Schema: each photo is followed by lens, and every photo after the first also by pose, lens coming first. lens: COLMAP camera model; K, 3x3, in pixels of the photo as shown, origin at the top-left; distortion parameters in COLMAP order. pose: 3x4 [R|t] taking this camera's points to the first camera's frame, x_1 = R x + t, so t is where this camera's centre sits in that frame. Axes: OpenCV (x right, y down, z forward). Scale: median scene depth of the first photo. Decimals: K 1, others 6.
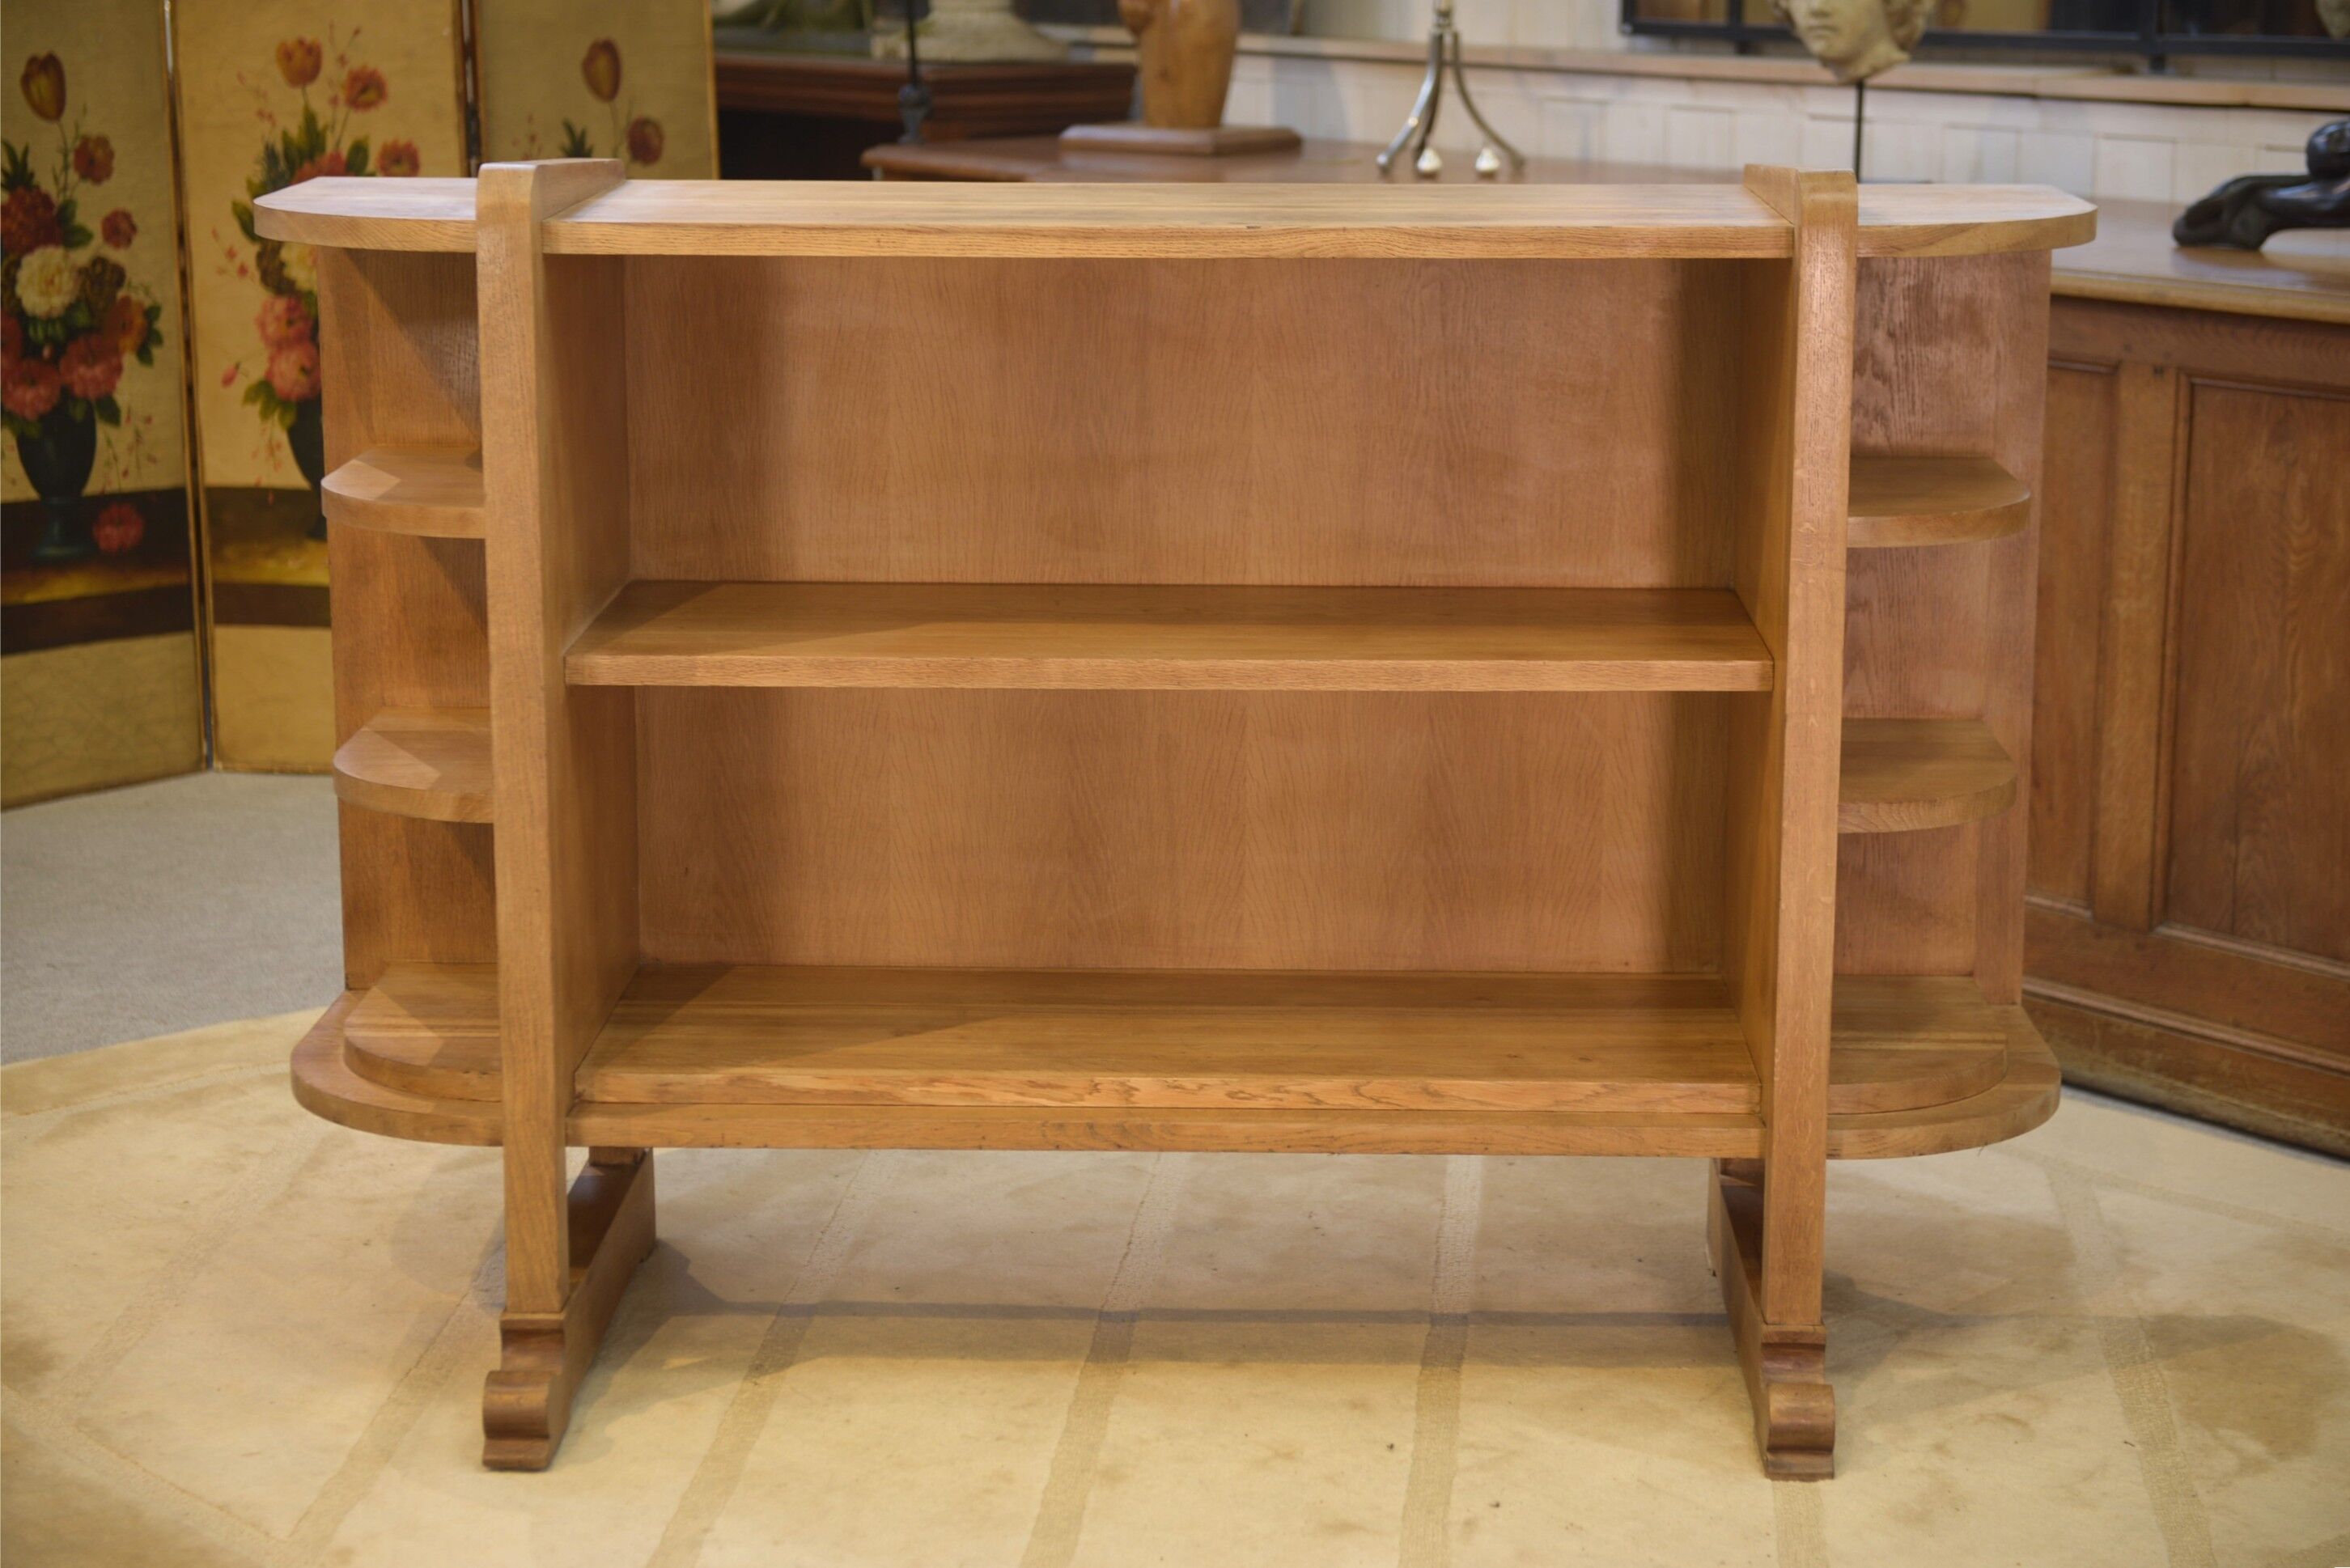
lens RADIAL K [[4451.9, 0, 1190.4], [0, 4451.9, 781.2], [0, 0, 1]] dist [0.148654, -0.535579]
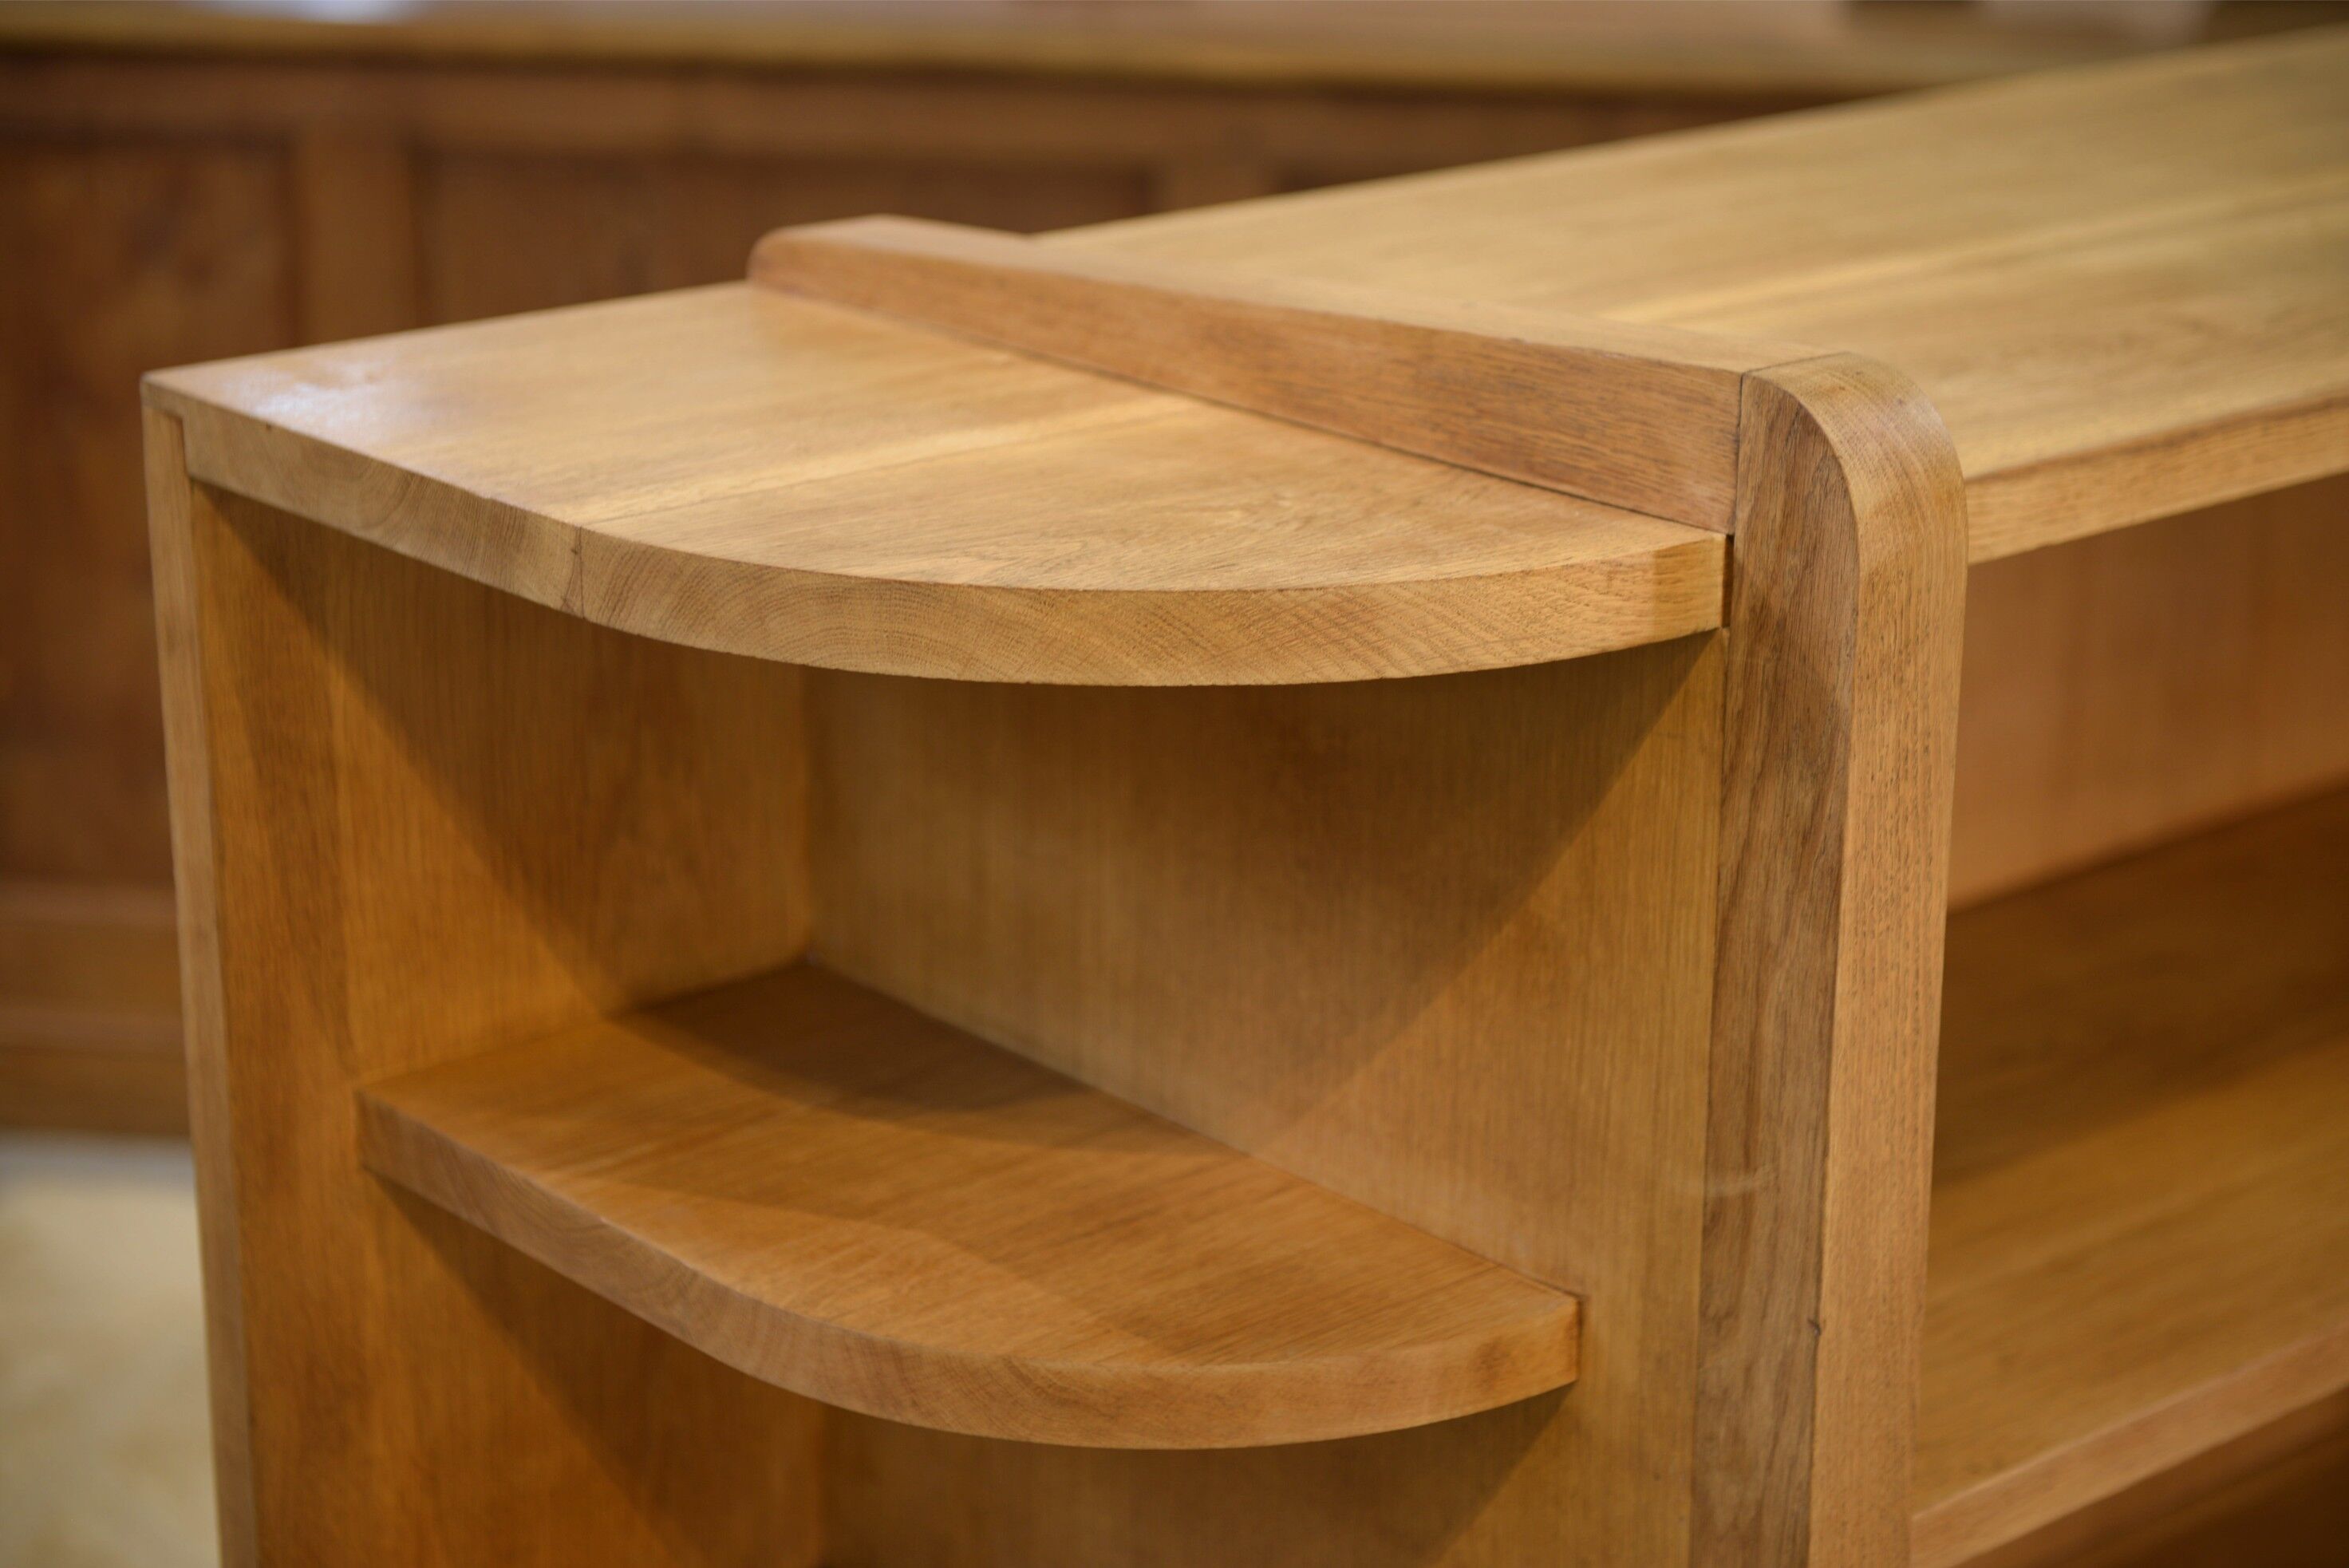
lens RADIAL K [[4450.6, 0, 1189.9], [0, 4450.6, 781.2], [0, 0, 1]] dist [0.148654, -0.535579]
pose [[0.740342, -0.203752, 0.640609, -0.386434], [0.135266, 0.978621, 0.154935, -0.156999], [-0.658481, -0.028052, 0.752074, 0.737508]]
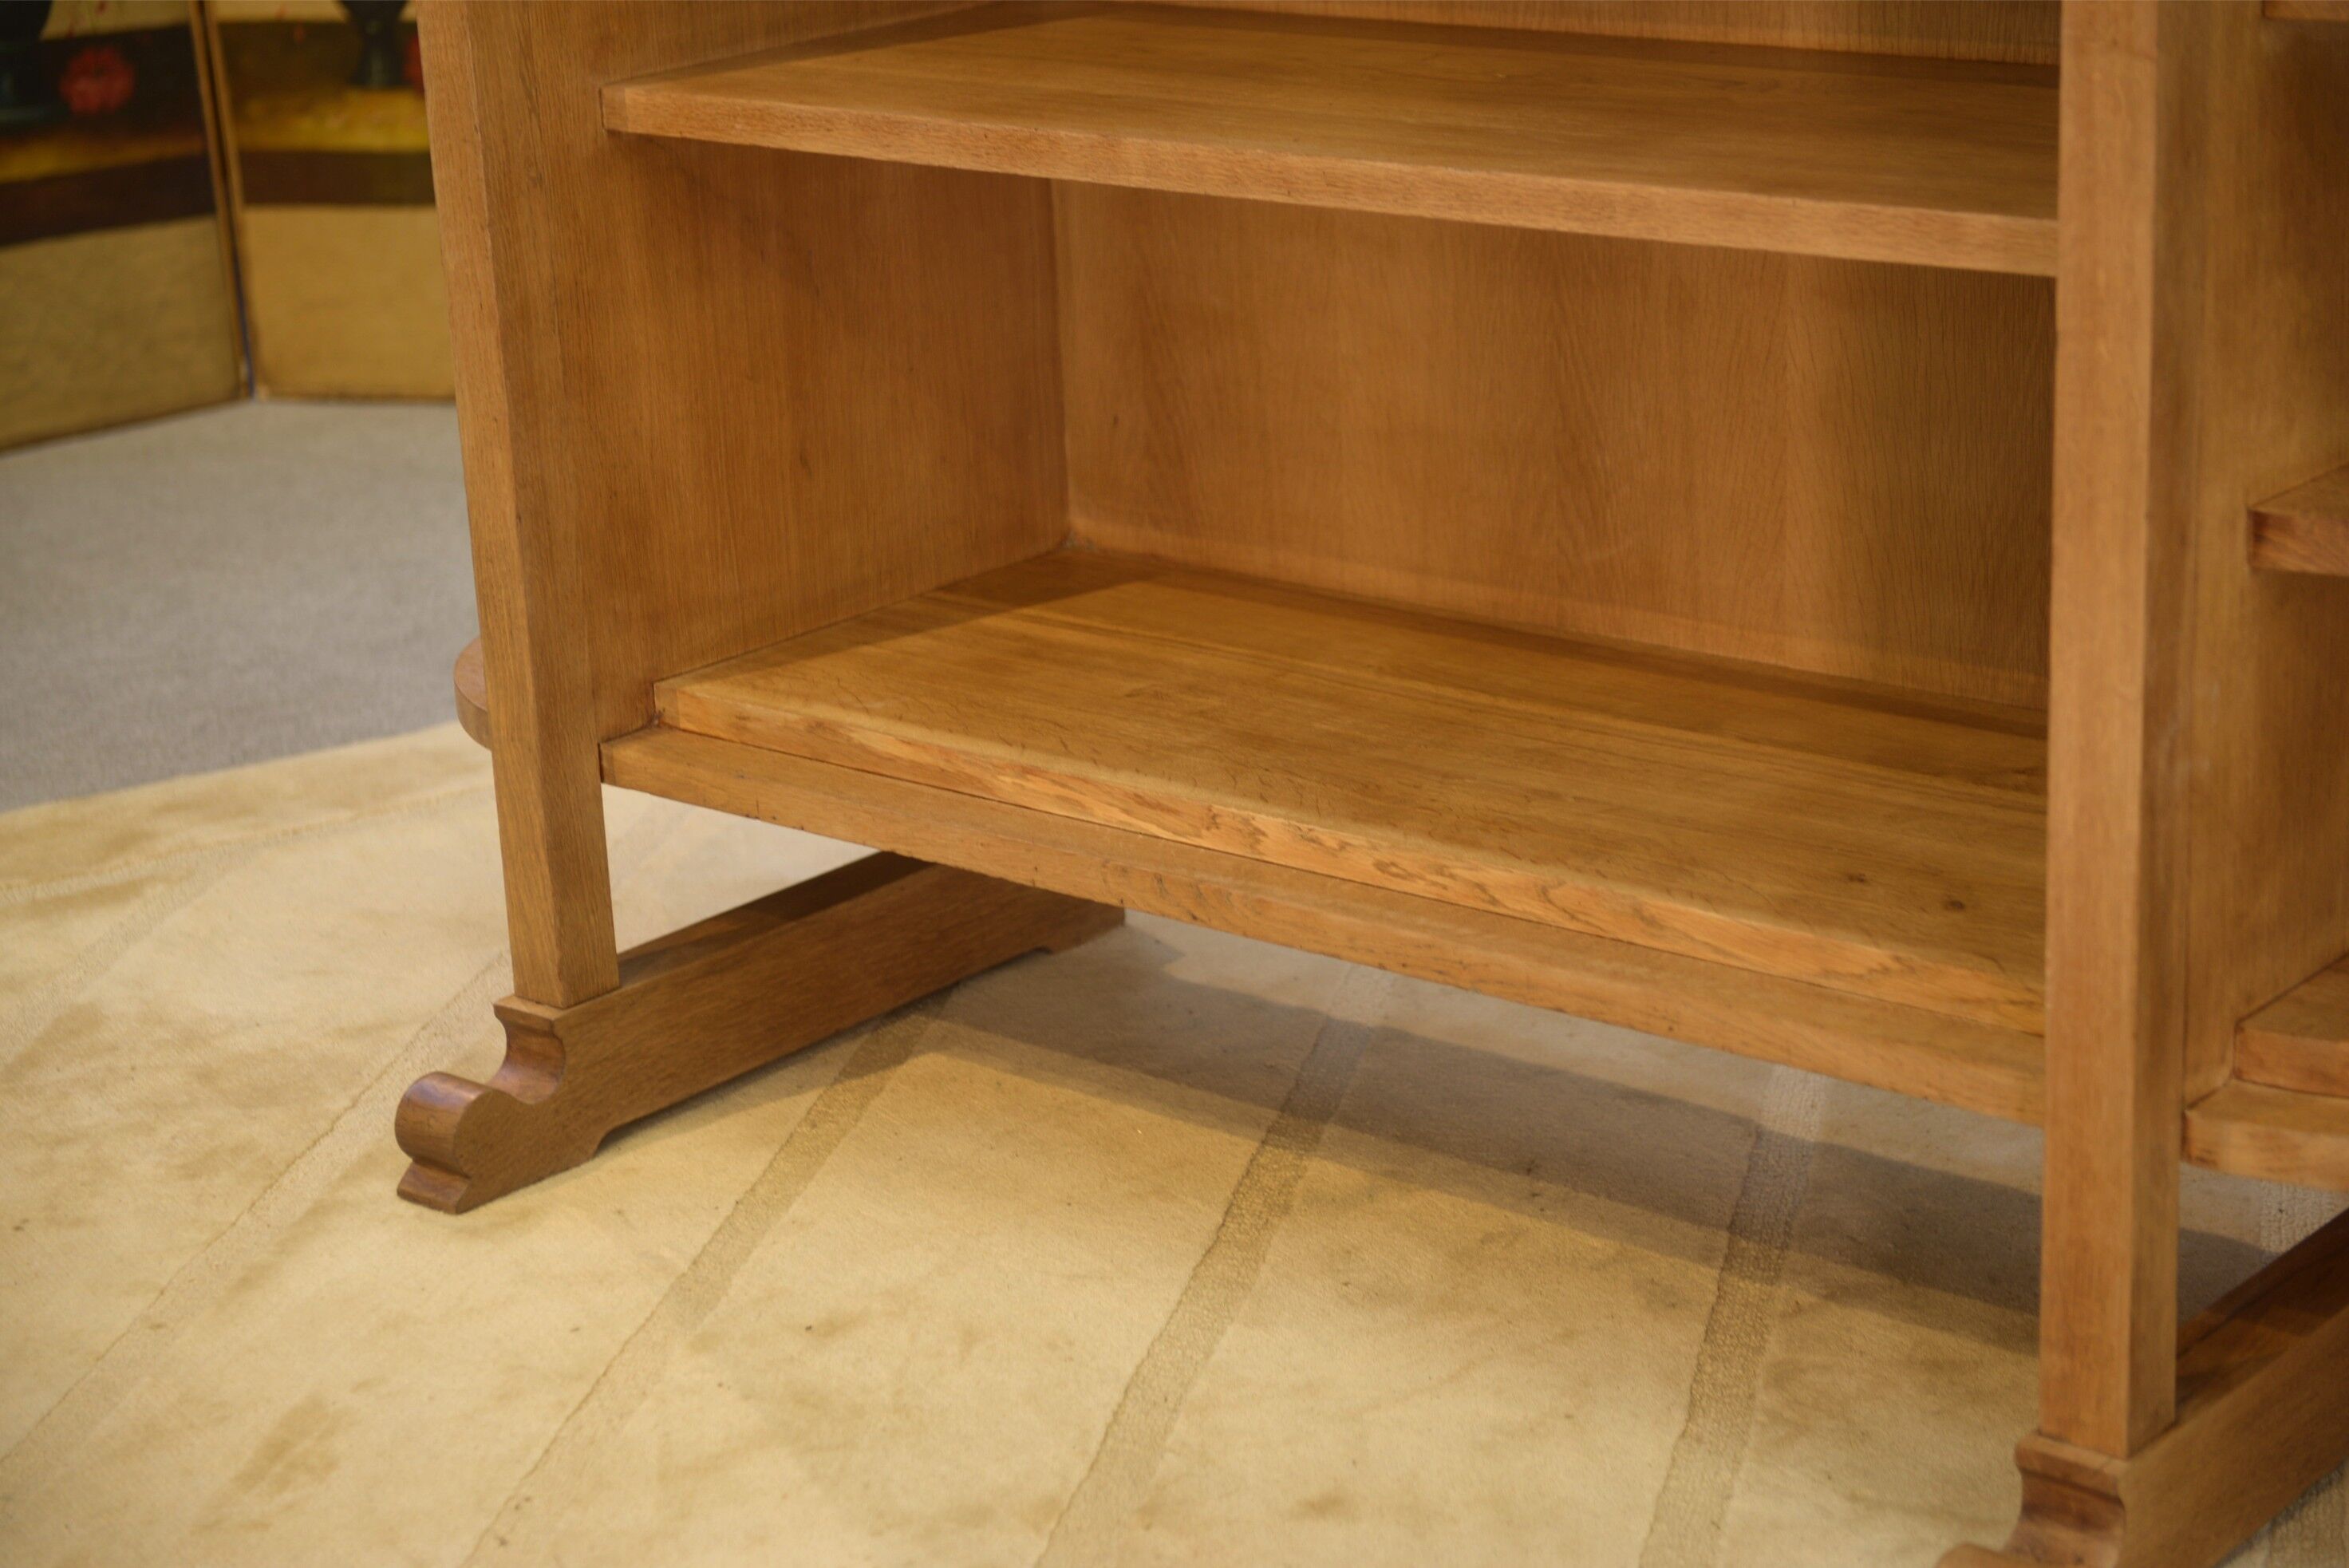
lens RADIAL K [[4450.6, 0, 1189.9], [0, 4450.6, 781.2], [0, 0, 1]] dist [0.148654, -0.535579]
pose [[0.779509, 0.153065, -0.607402, 0.364831], [-0.079778, 0.986048, 0.146101, -0.030177], [0.621290, -0.065430, 0.780844, 0.498198]]
